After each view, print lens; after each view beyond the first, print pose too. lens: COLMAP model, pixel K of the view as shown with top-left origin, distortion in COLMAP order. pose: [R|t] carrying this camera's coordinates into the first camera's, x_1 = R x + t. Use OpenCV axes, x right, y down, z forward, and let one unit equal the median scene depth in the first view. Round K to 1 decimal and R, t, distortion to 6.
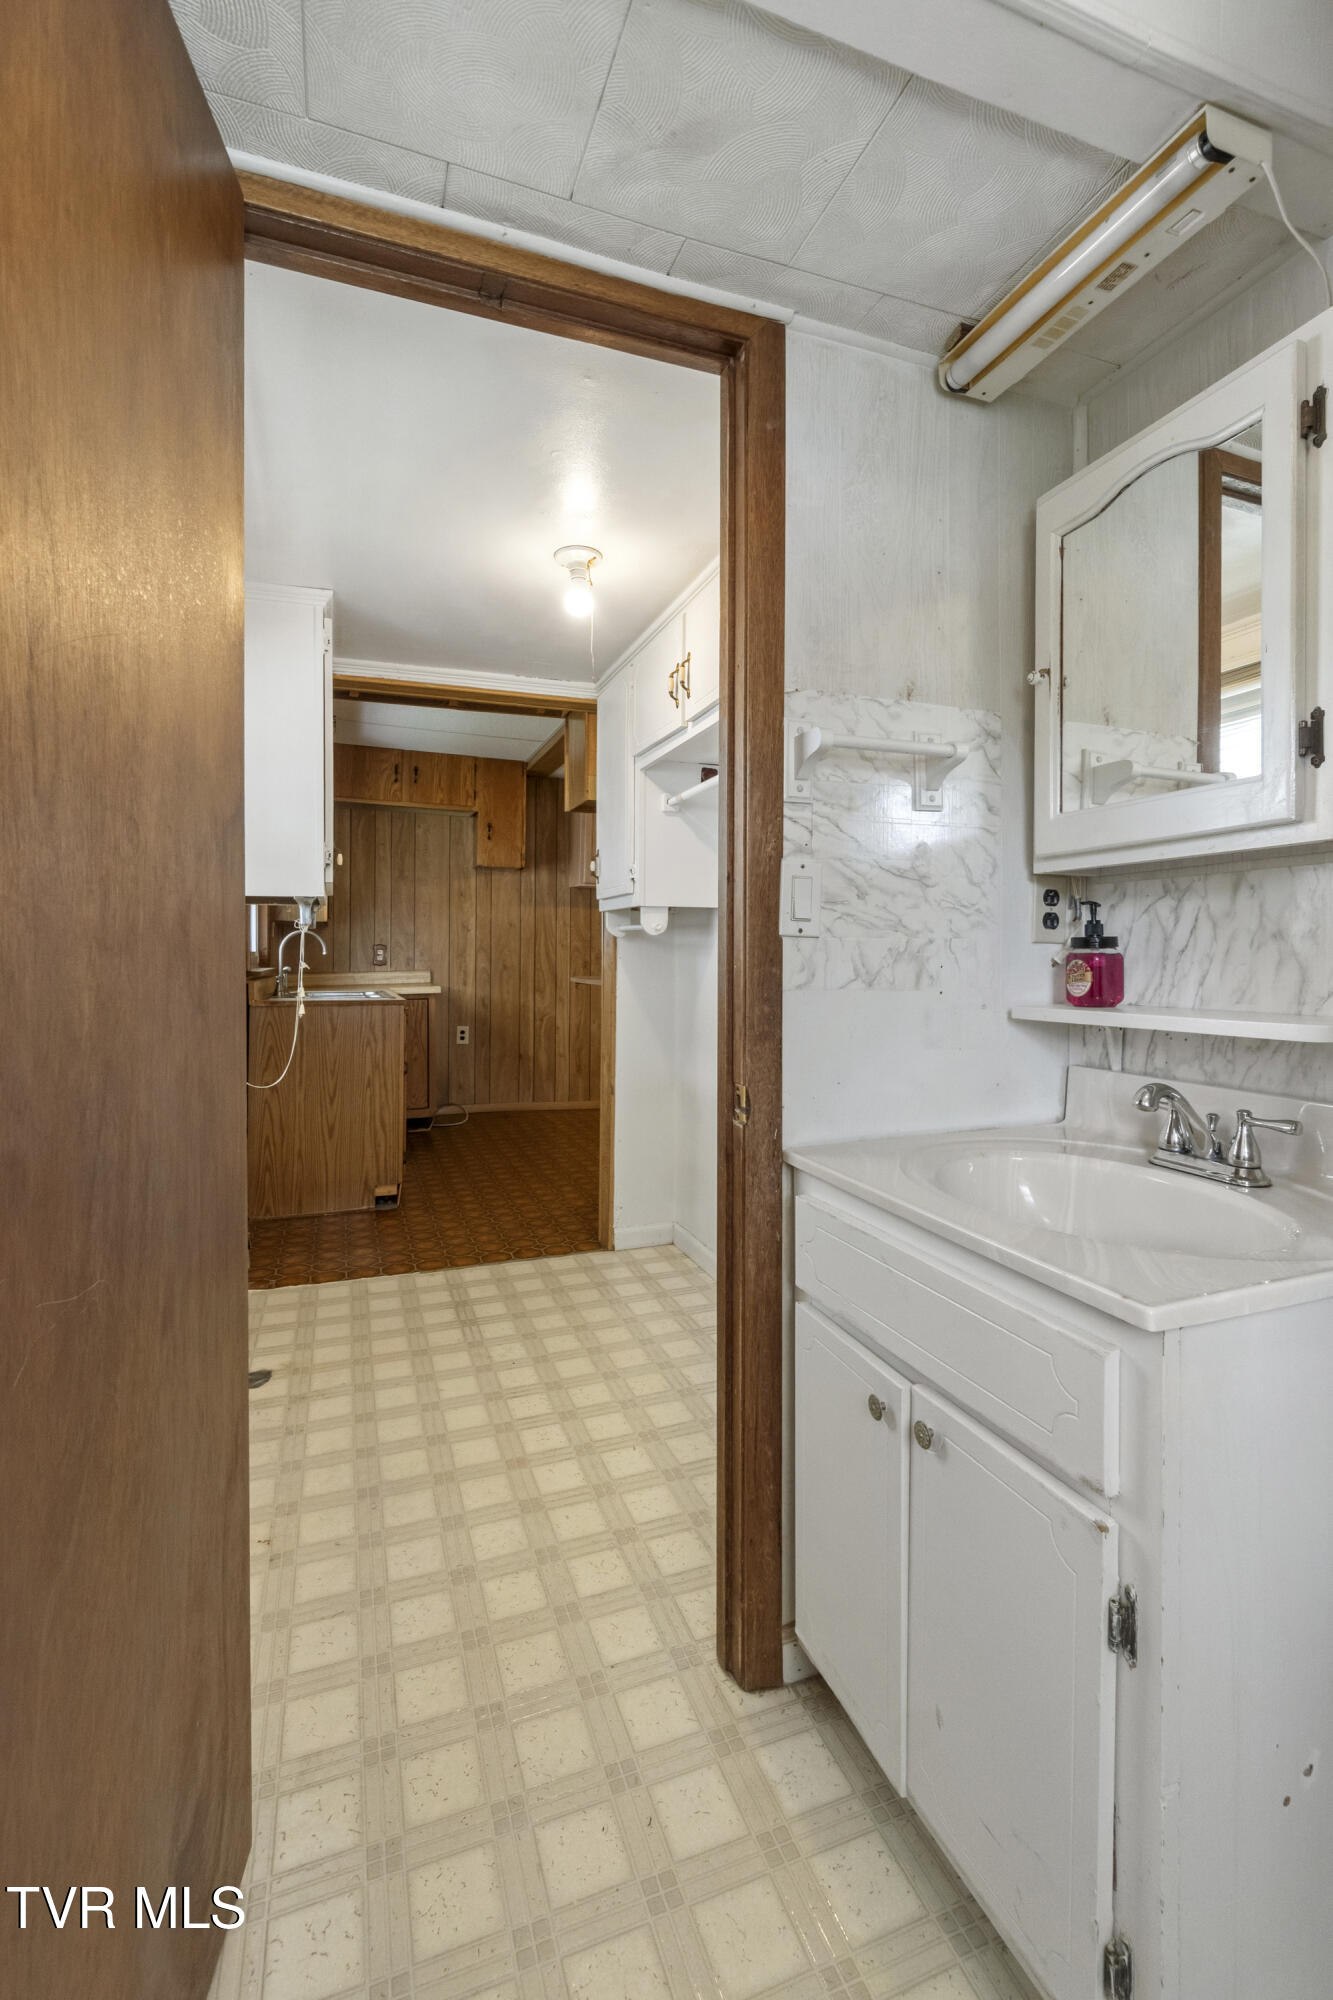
lens RADIAL K [[882.9, 0, 673.6], [0, 882.9, 984.2], [0, 0, 1]] dist [0.003591, 0.000990]
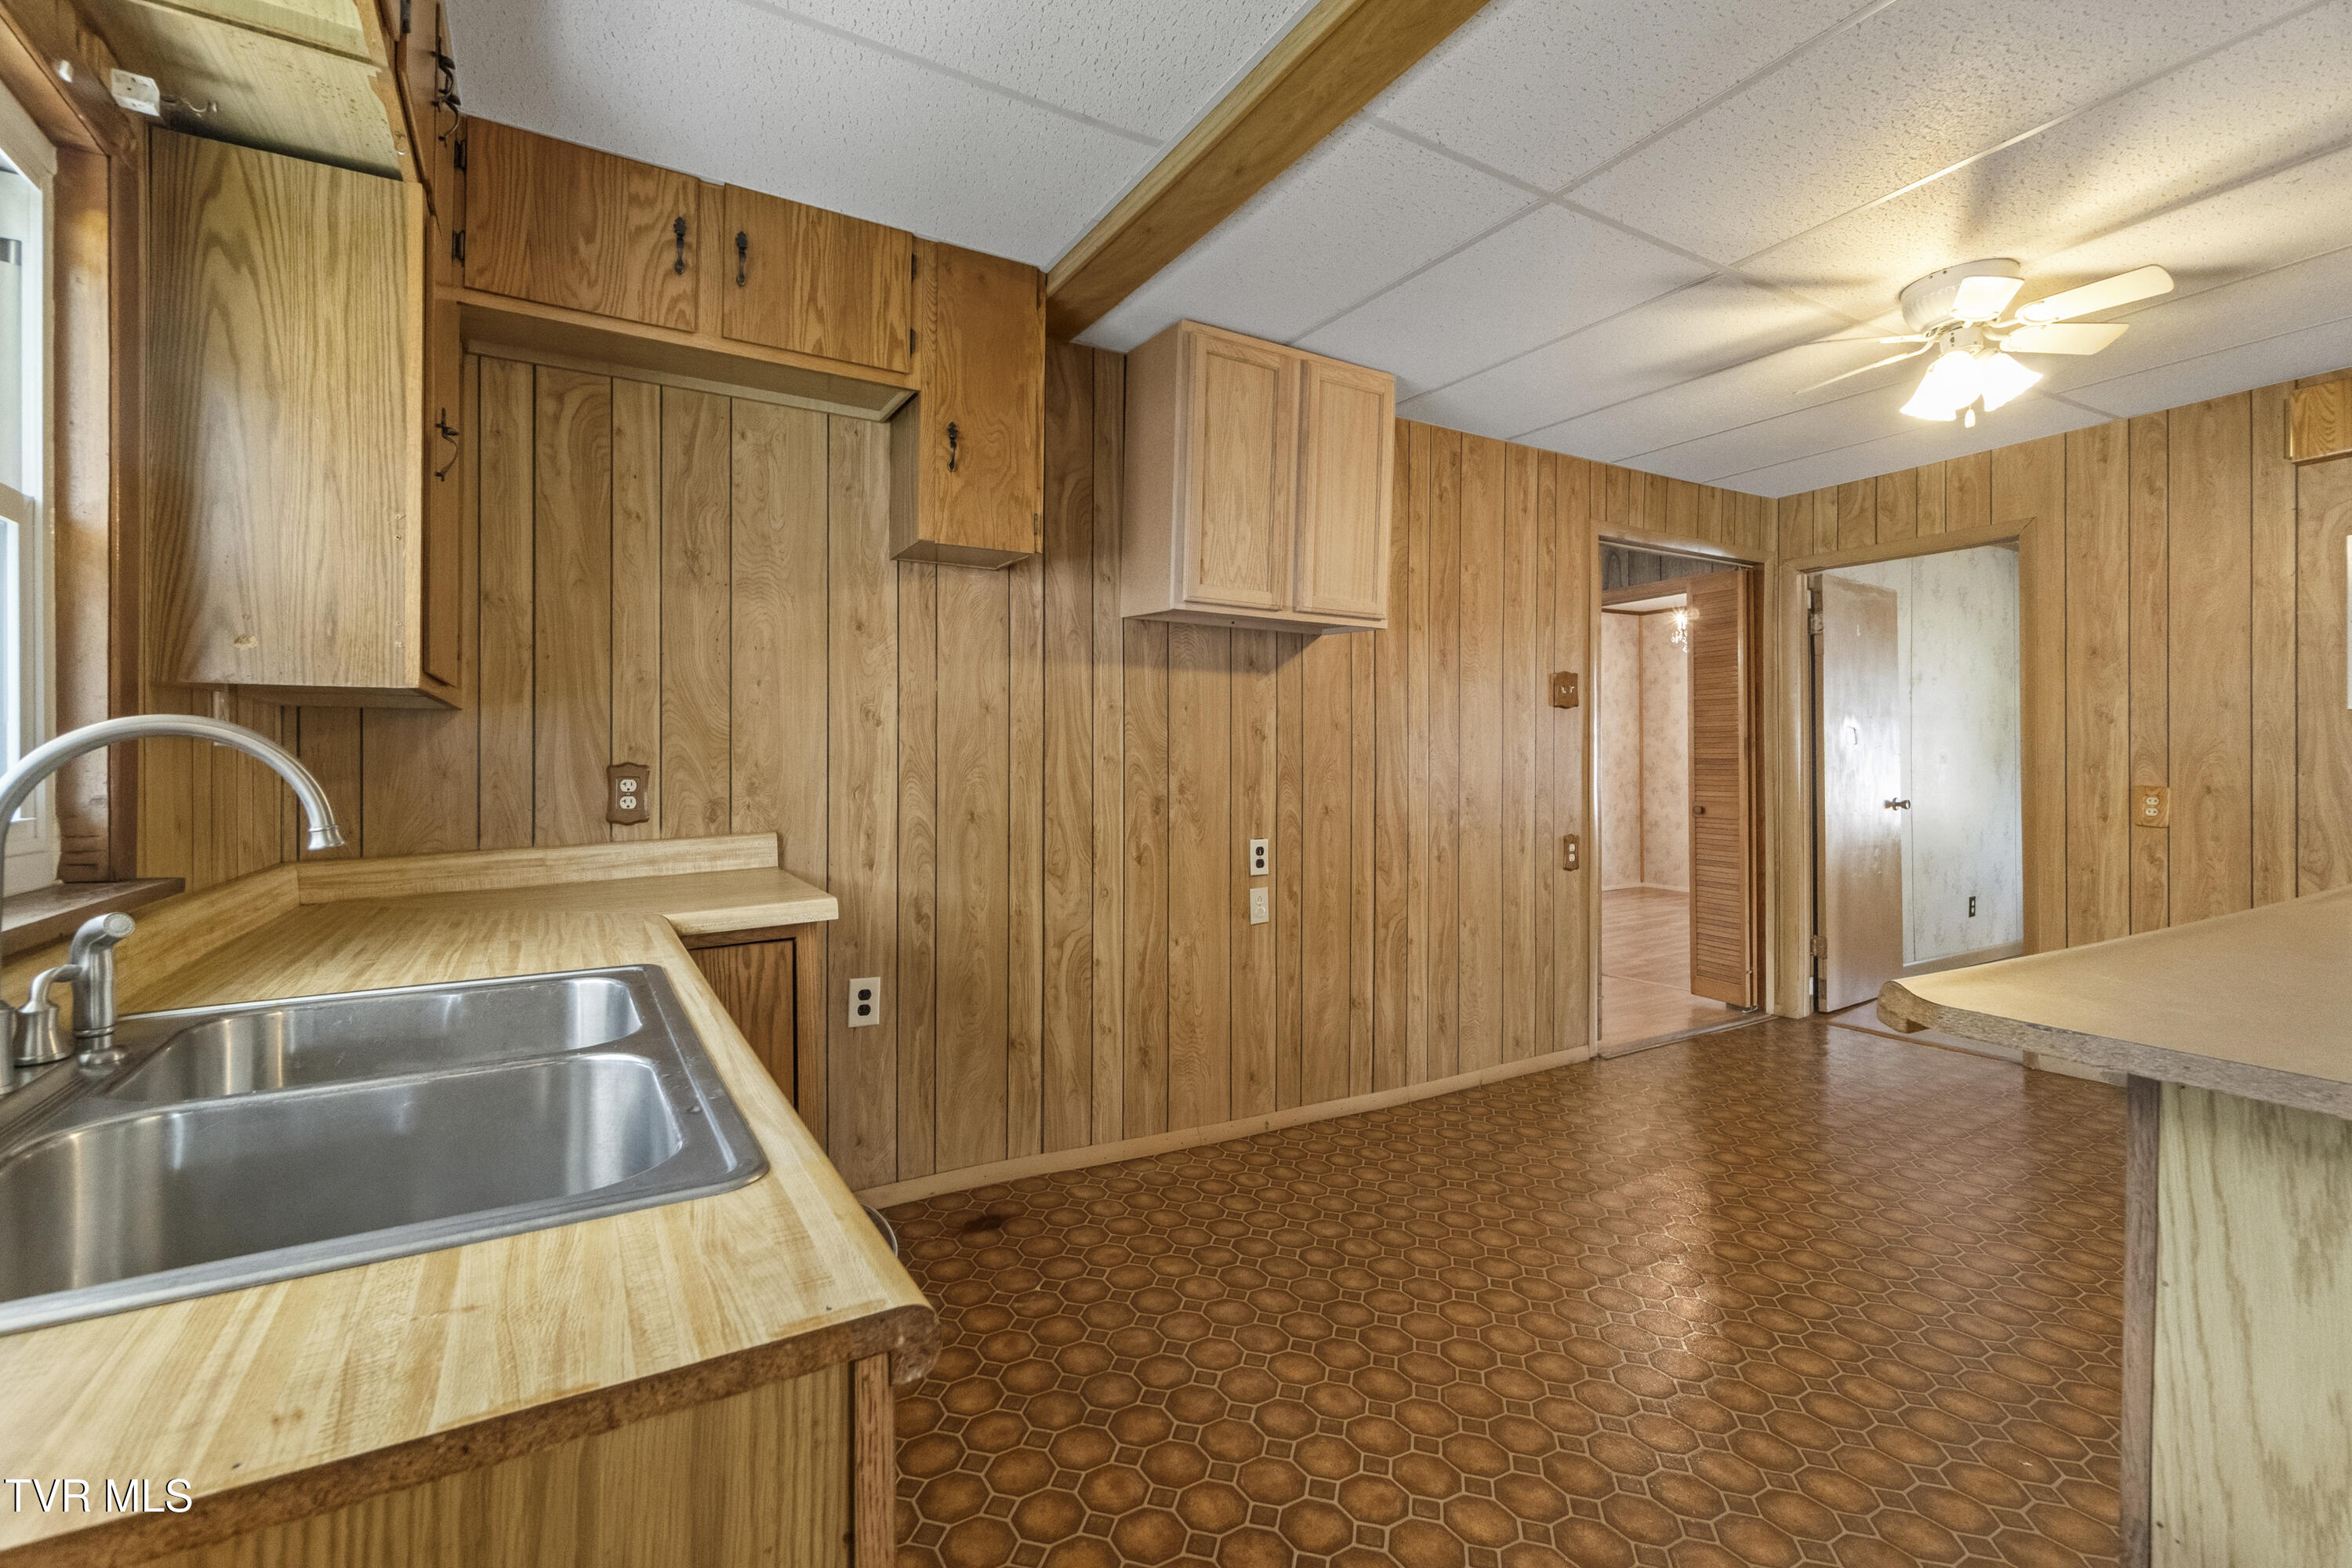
lens RADIAL K [[1030.9, 0, 1165.9], [0, 1030.9, 772.0], [0, 0, 1]] dist [0.000738, 0.000921]
pose [[0.986401, -0.009467, 0.164081, -0.191113], [0.012346, 0.999787, -0.016537, -0.032378], [-0.163890, 0.018337, 0.986308, 0.568007]]
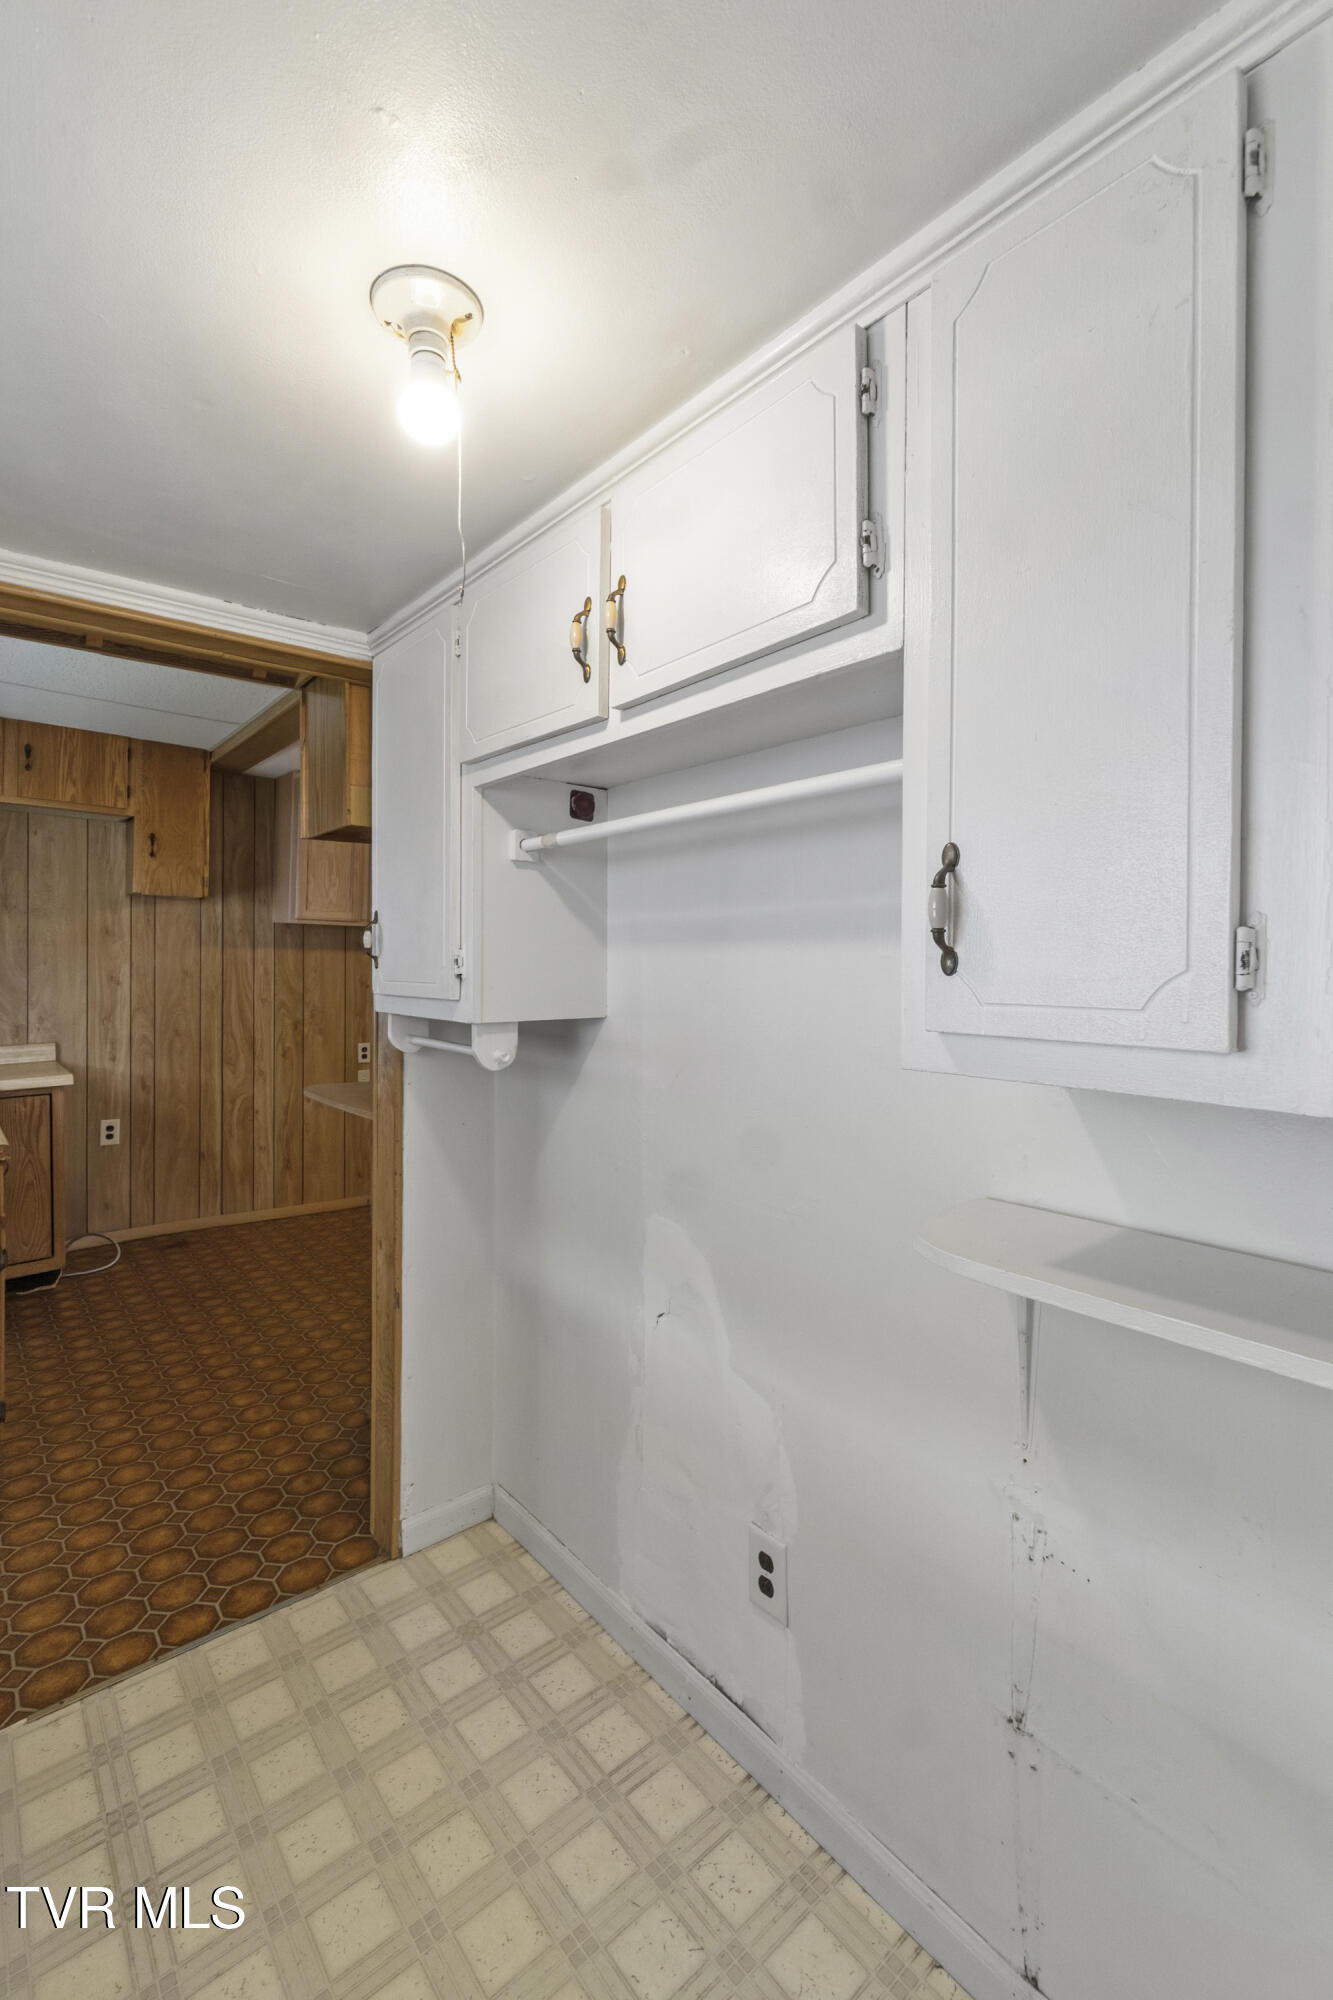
lens RADIAL K [[876.6, 0, 660.7], [0, 876.6, 987.1], [0, 0, 1]] dist [0.000738, 0.000921]
pose [[0.945503, -0.006707, 0.325545, -0.053262], [0.008368, 0.999958, -0.003701, -0.053579], [-0.325506, 0.006223, 0.945519, 0.205877]]
